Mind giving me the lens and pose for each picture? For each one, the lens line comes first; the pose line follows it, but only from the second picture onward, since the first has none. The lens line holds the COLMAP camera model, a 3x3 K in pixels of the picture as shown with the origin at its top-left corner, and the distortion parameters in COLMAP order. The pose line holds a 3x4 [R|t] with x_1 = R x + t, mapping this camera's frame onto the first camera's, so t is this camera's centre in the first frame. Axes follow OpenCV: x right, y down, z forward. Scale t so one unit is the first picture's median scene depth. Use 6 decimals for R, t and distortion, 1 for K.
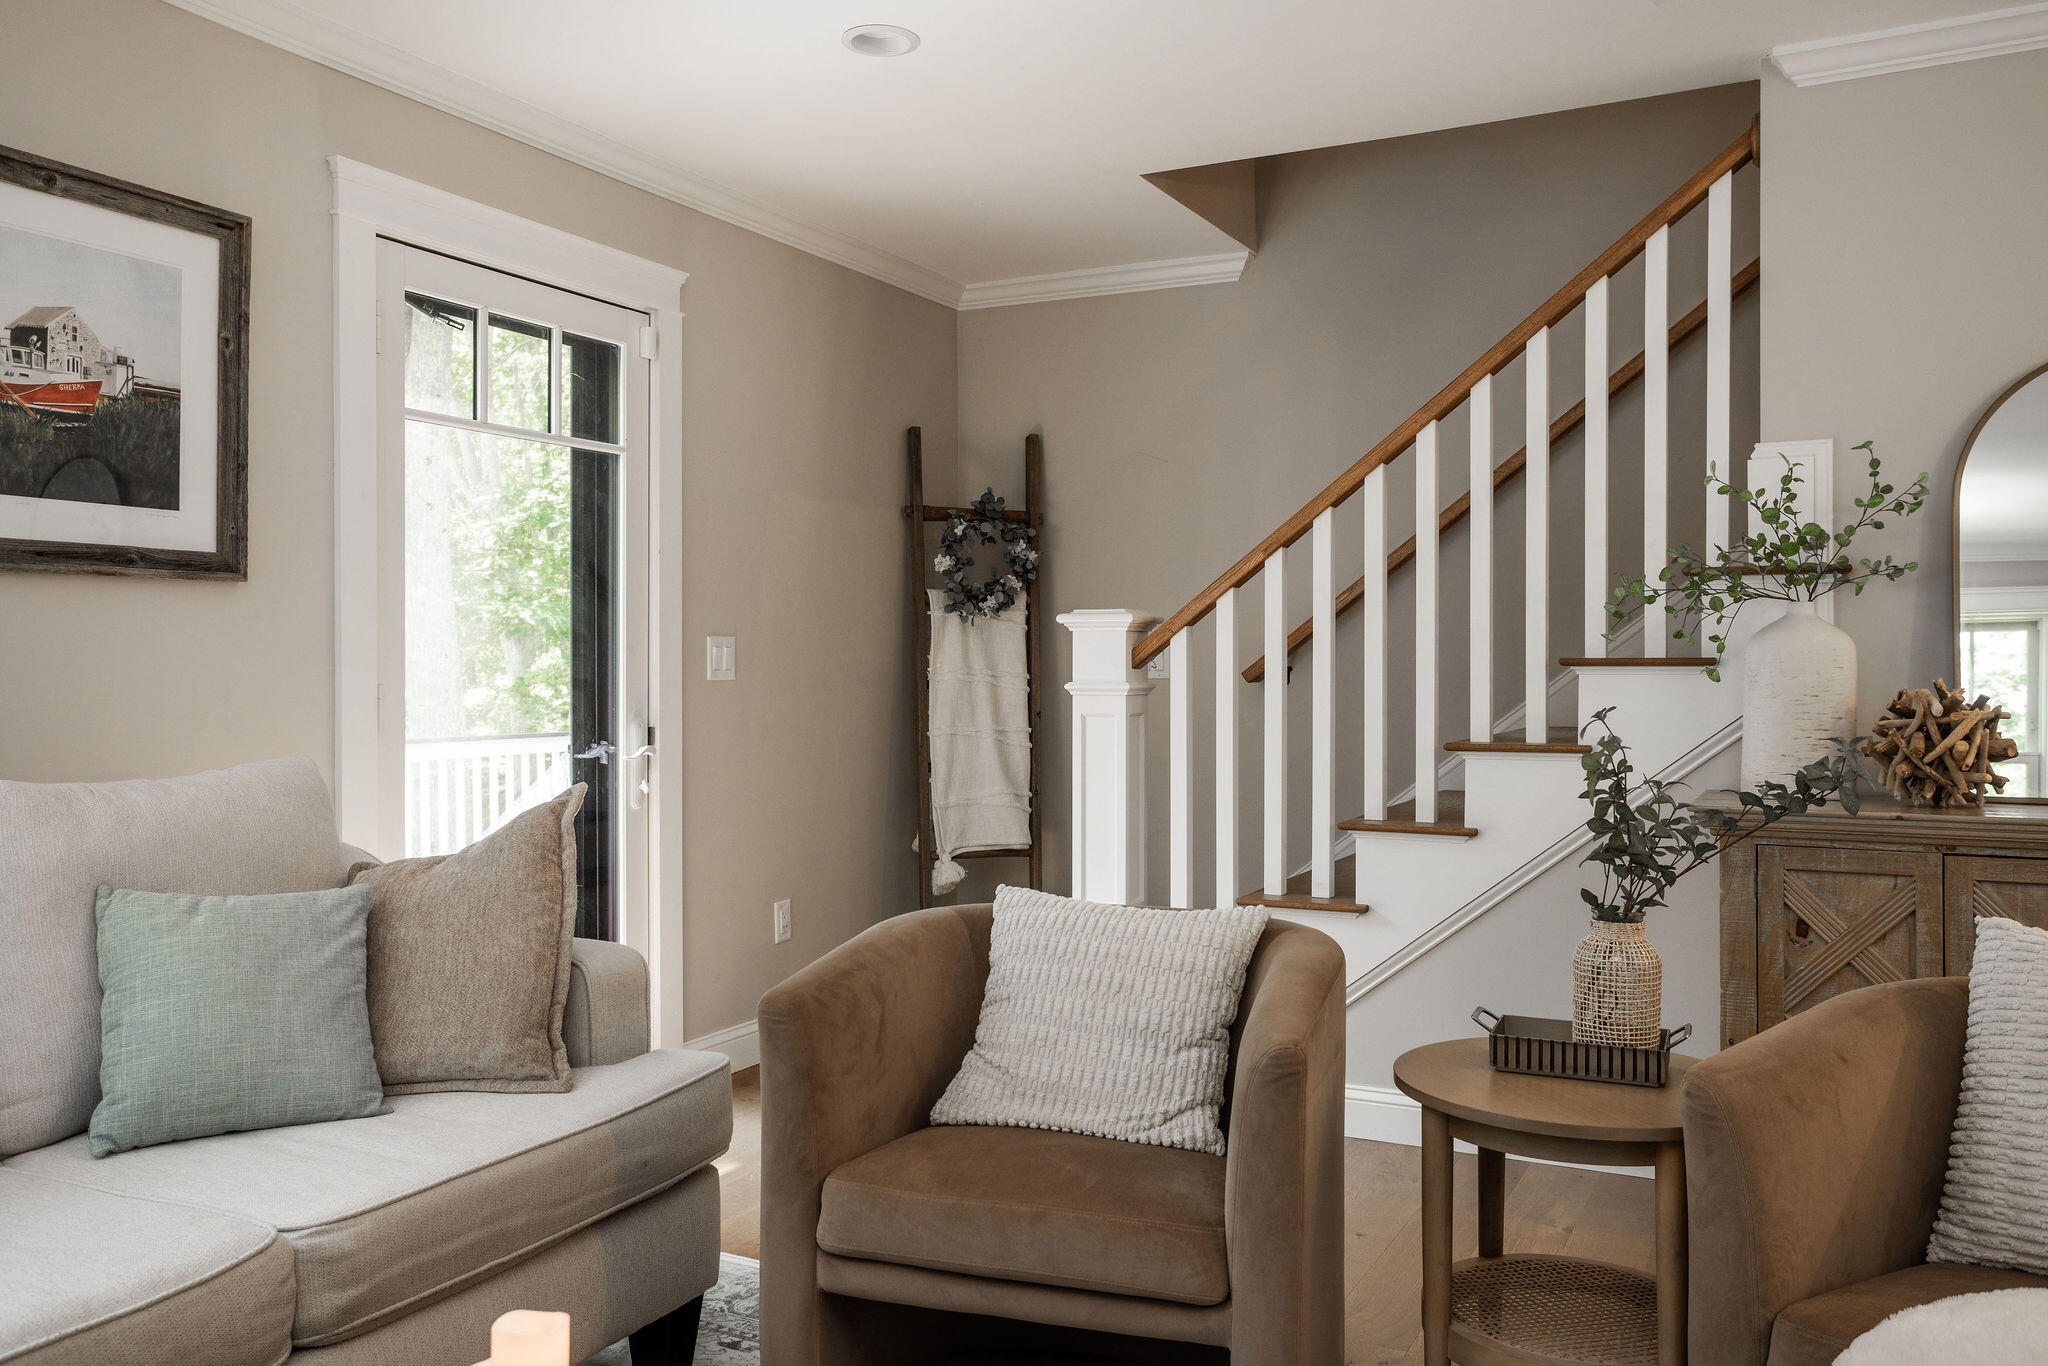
lens RADIAL K [[1592.9, 0, 1024.0], [0, 1592.9, 683.0], [0, 0, 1]] dist [-0.001095, -0.000467]
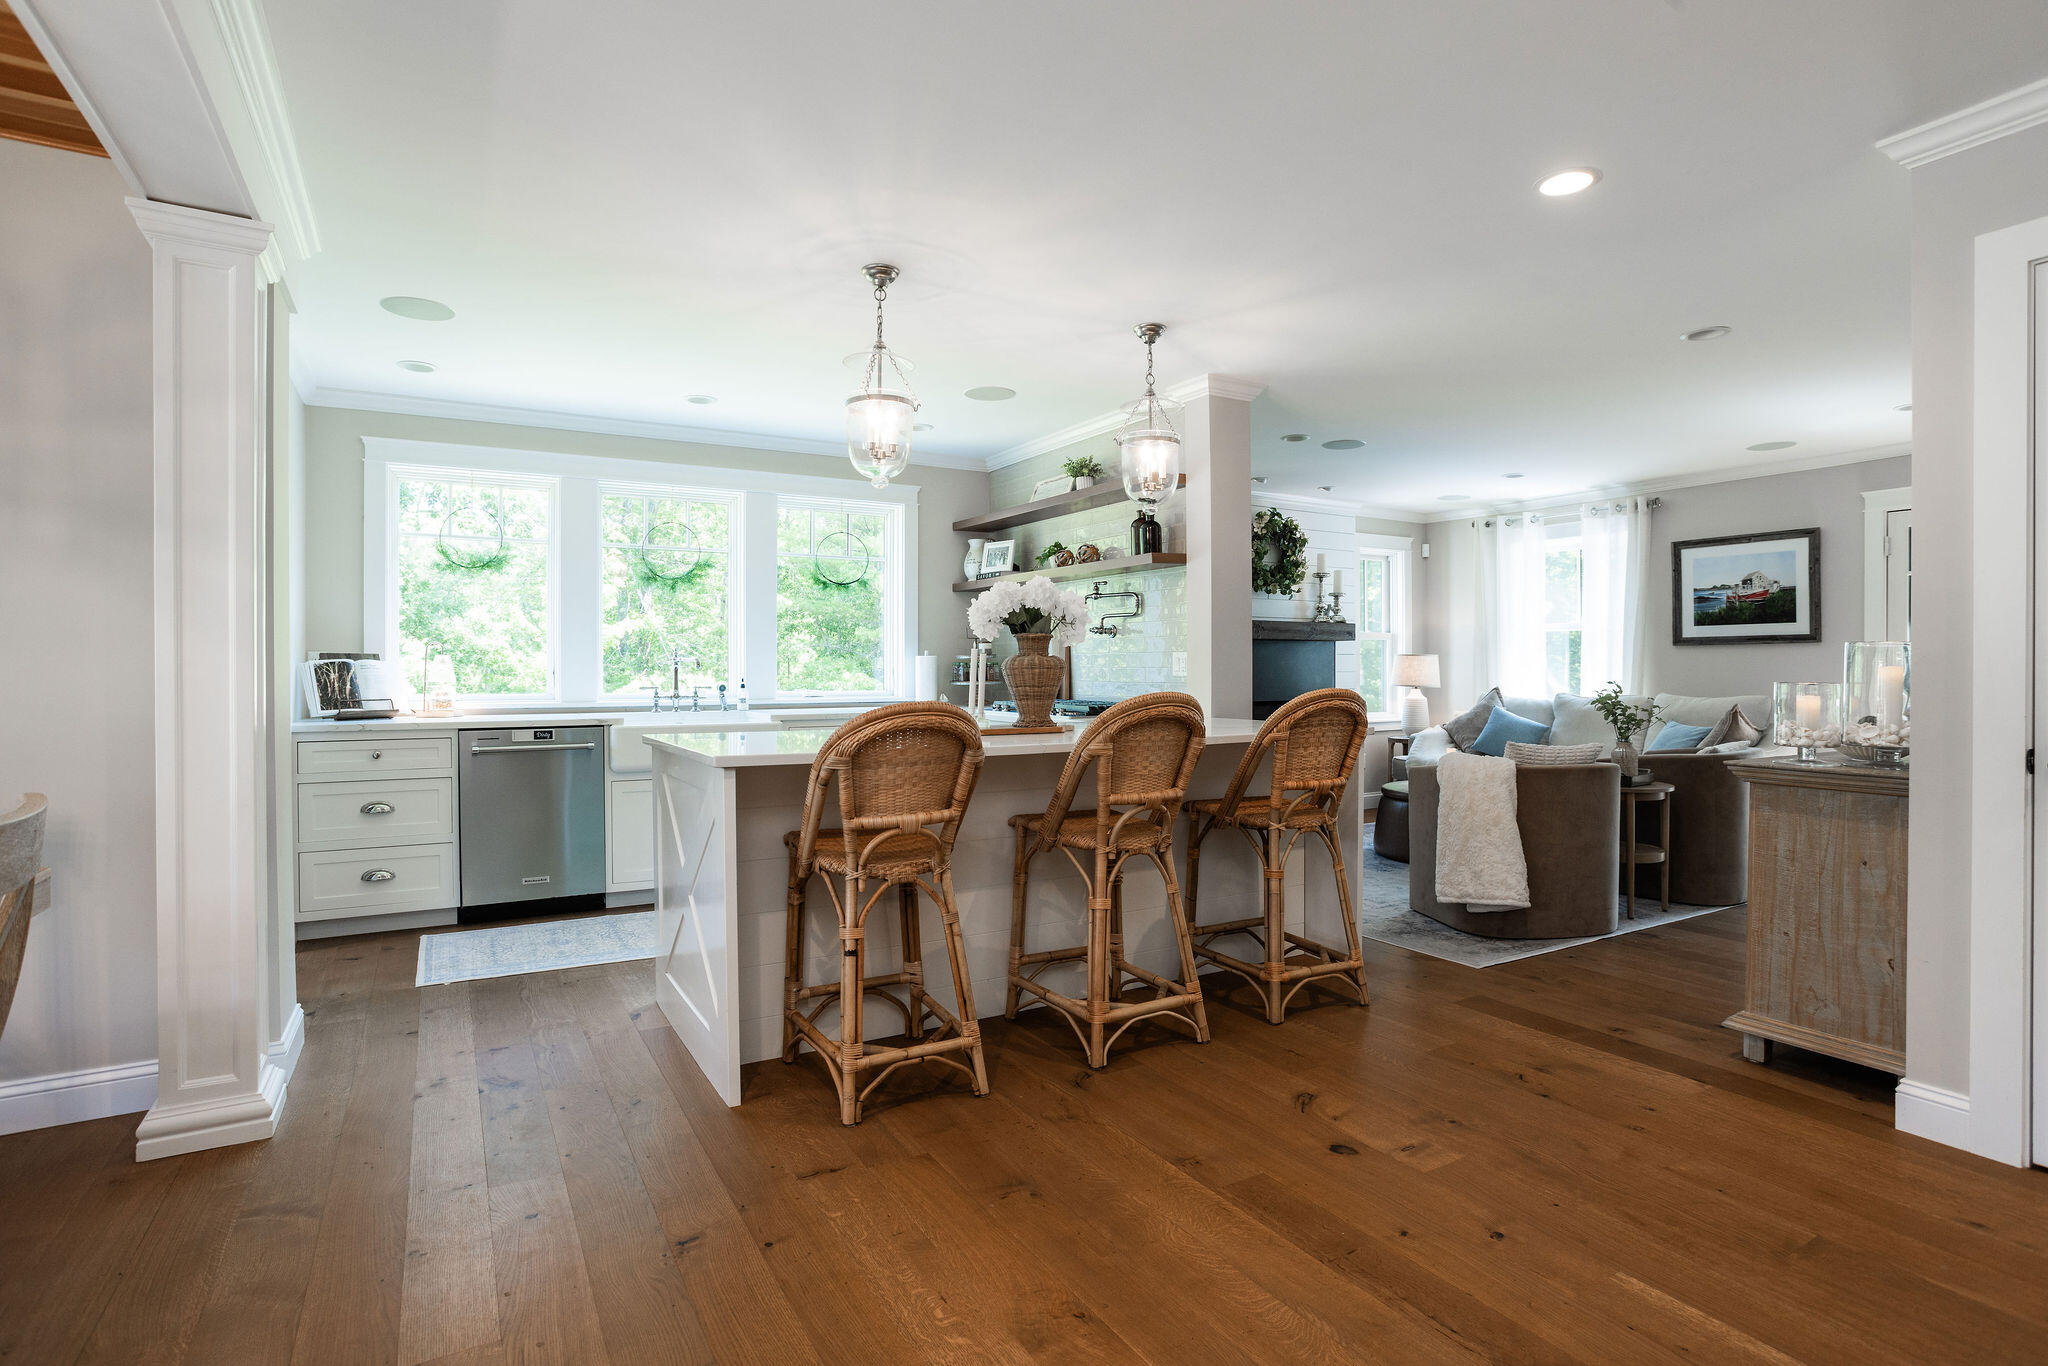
lens RADIAL K [[1003.6, 0, 1020.5], [0, 1003.6, 676.1], [0, 0, 1]] dist [-0.064188, 0.035147]
pose [[-0.547986, 0.009019, -0.836439, 2.130630], [-0.006737, 0.999862, 0.015195, -0.017127], [0.836460, 0.013962, -0.547849, 0.787215]]
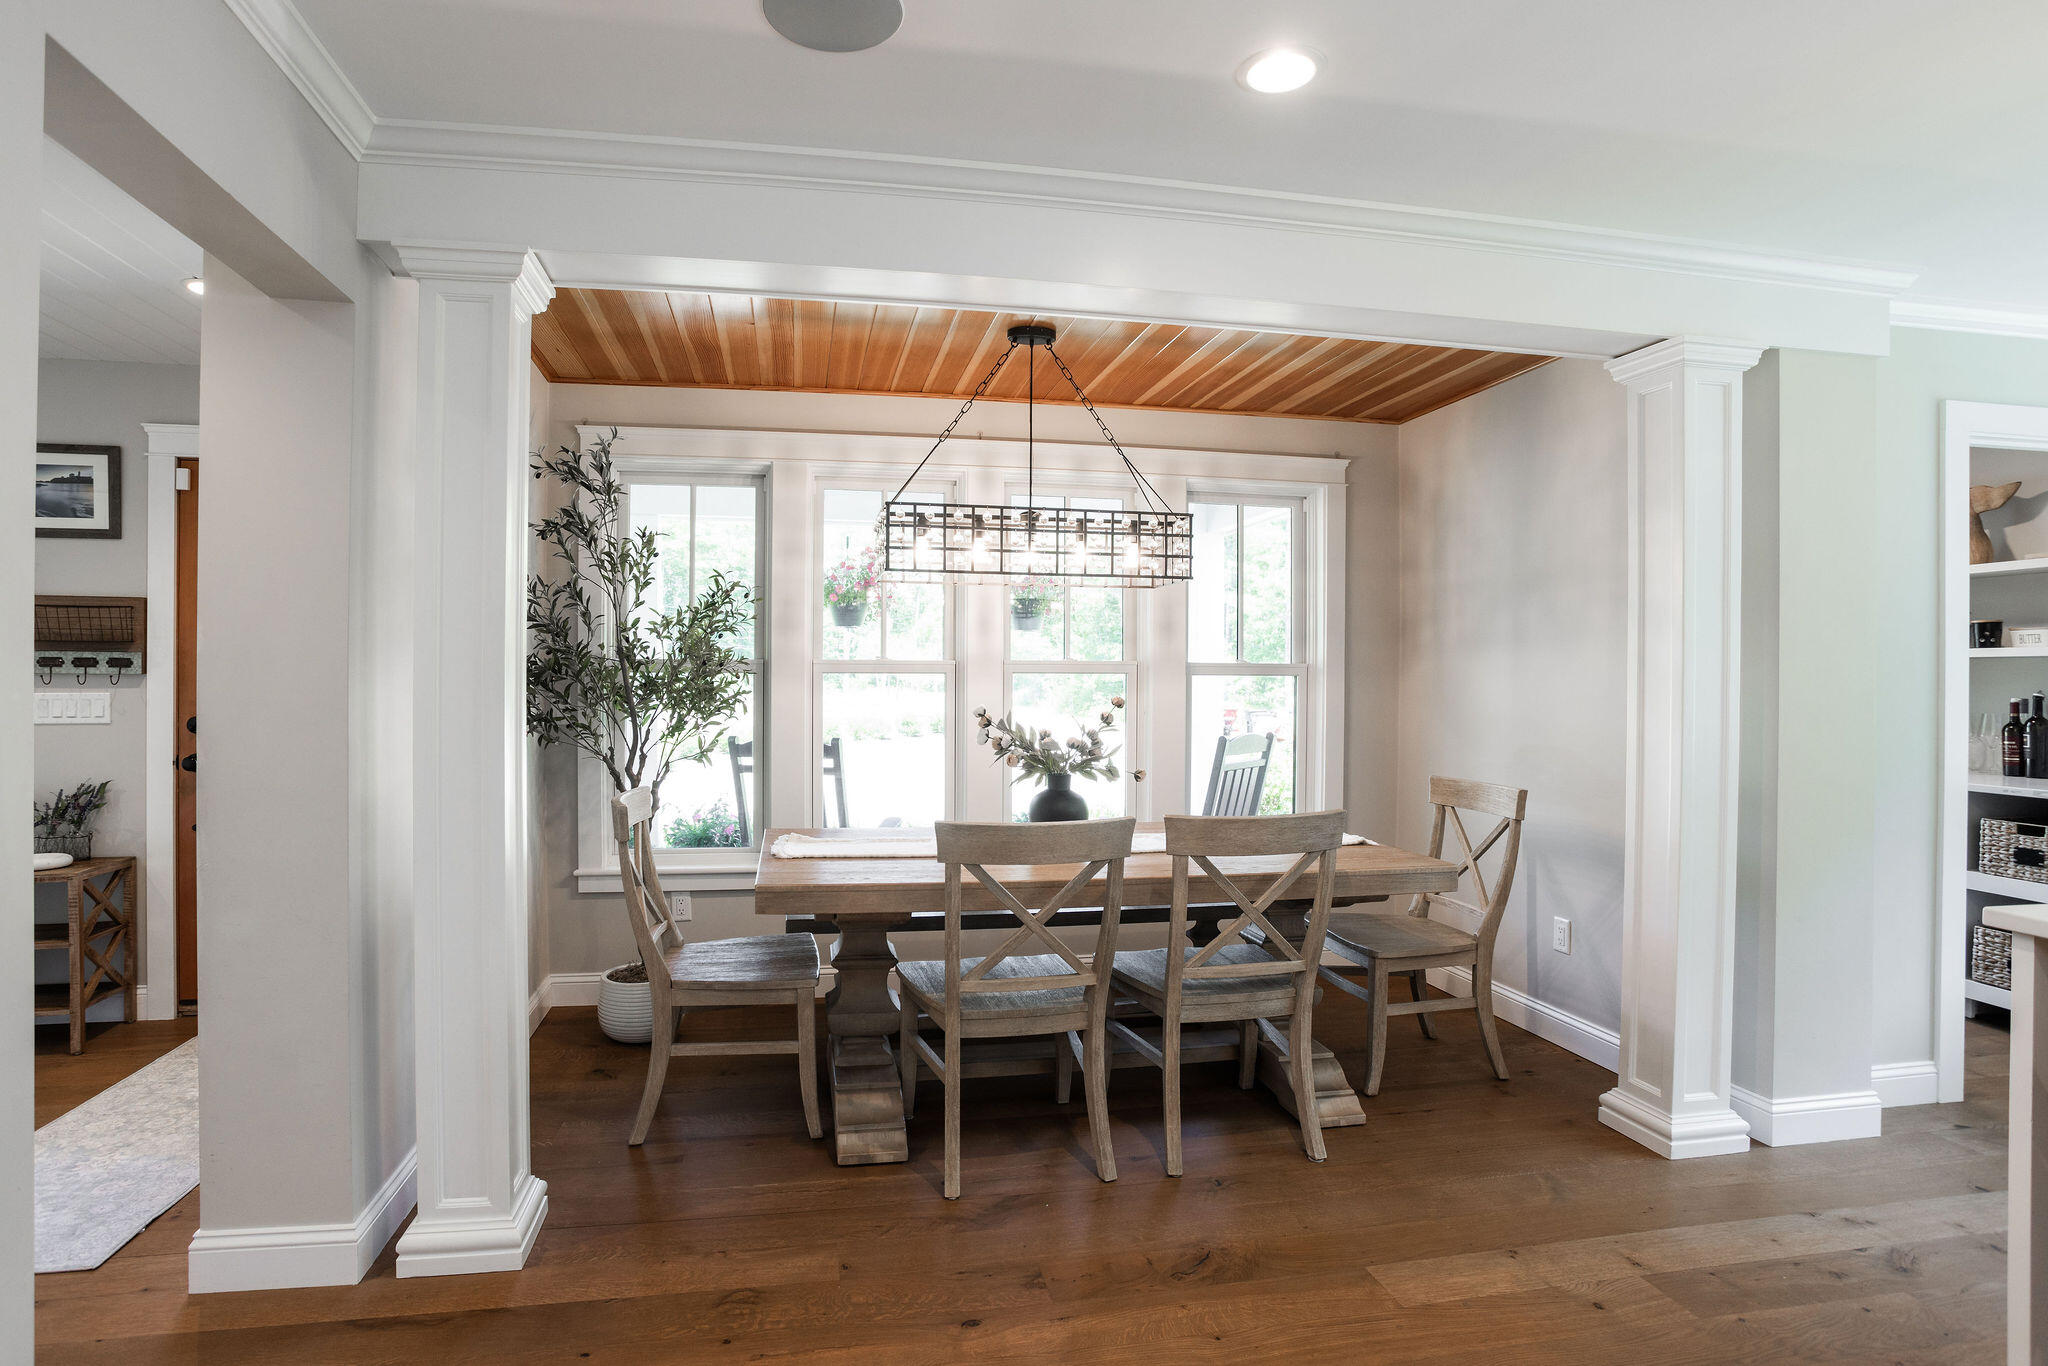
lens RADIAL K [[1041.1, 0, 976.6], [0, 1041.1, 680.5], [0, 0, 1]] dist [-0.068841, 0.031642]
pose [[-0.602987, -0.005923, 0.797729, 1.441927], [0.003070, 0.999948, 0.009745, -0.069987], [-0.797745, 0.008325, -0.602937, 0.893711]]
